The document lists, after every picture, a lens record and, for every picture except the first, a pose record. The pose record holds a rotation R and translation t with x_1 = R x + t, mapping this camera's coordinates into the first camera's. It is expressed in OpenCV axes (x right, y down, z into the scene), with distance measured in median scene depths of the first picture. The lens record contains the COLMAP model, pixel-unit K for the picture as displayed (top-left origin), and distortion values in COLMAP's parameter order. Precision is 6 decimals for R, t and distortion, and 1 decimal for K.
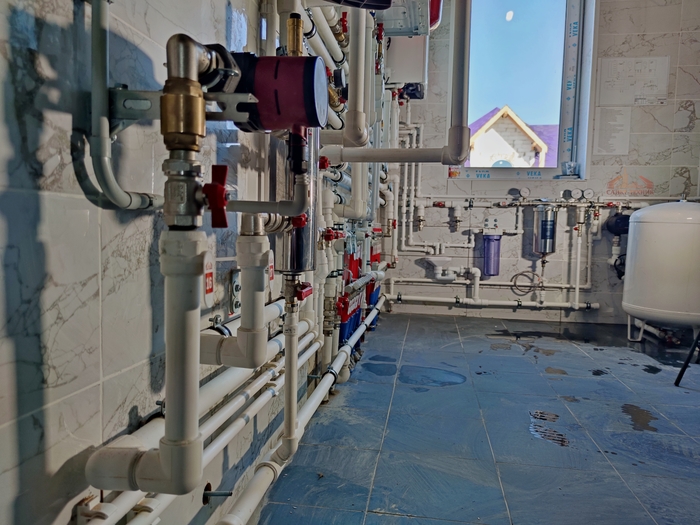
lens RADIAL K [[523.1, 0, 352.5], [0, 523.1, 261.3], [0, 0, 1]] dist [0.041668, -0.045589]
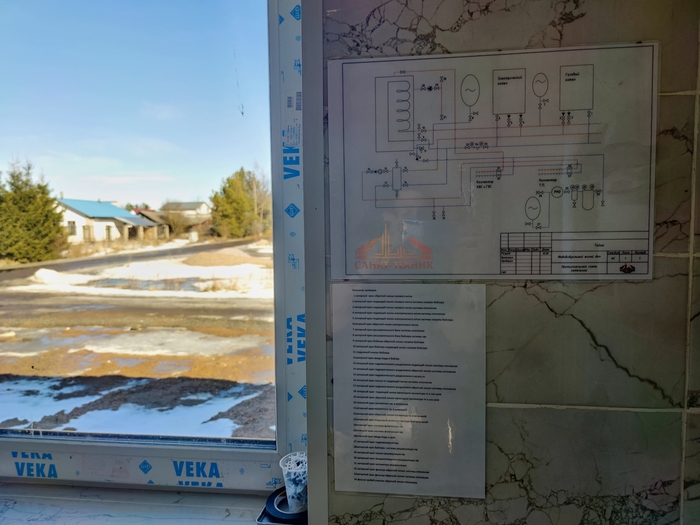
lens RADIAL K [[523.1, 0, 348.3], [0, 523.1, 260.9], [0, 0, 1]] dist [0.041668, -0.045589]
pose [[0.999192, -0.035366, 0.019112, 0.453590], [0.035330, 0.999373, 0.002234, -0.295789], [-0.019179, -0.001557, 0.999815, 0.763140]]
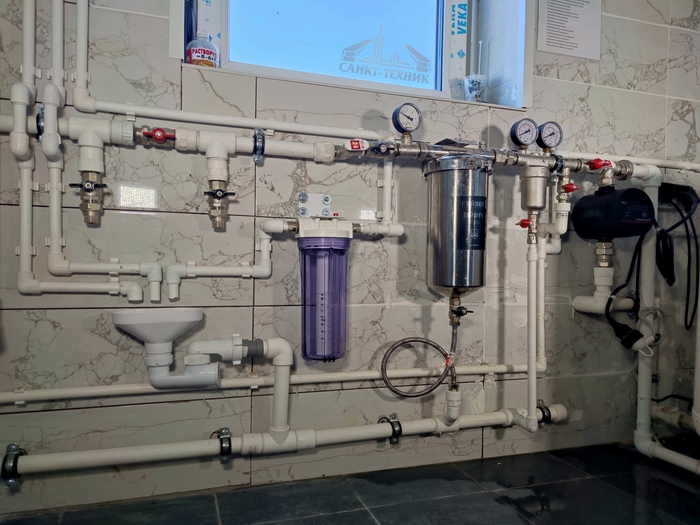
lens RADIAL K [[523.1, 0, 351.6], [0, 523.1, 279.4], [0, 0, 1]] dist [0.041668, -0.045589]
pose [[0.886620, -0.019123, 0.462104, 0.126506], [0.036423, 0.998929, -0.028545, -0.013320], [-0.461063, 0.042140, 0.886366, 0.693562]]
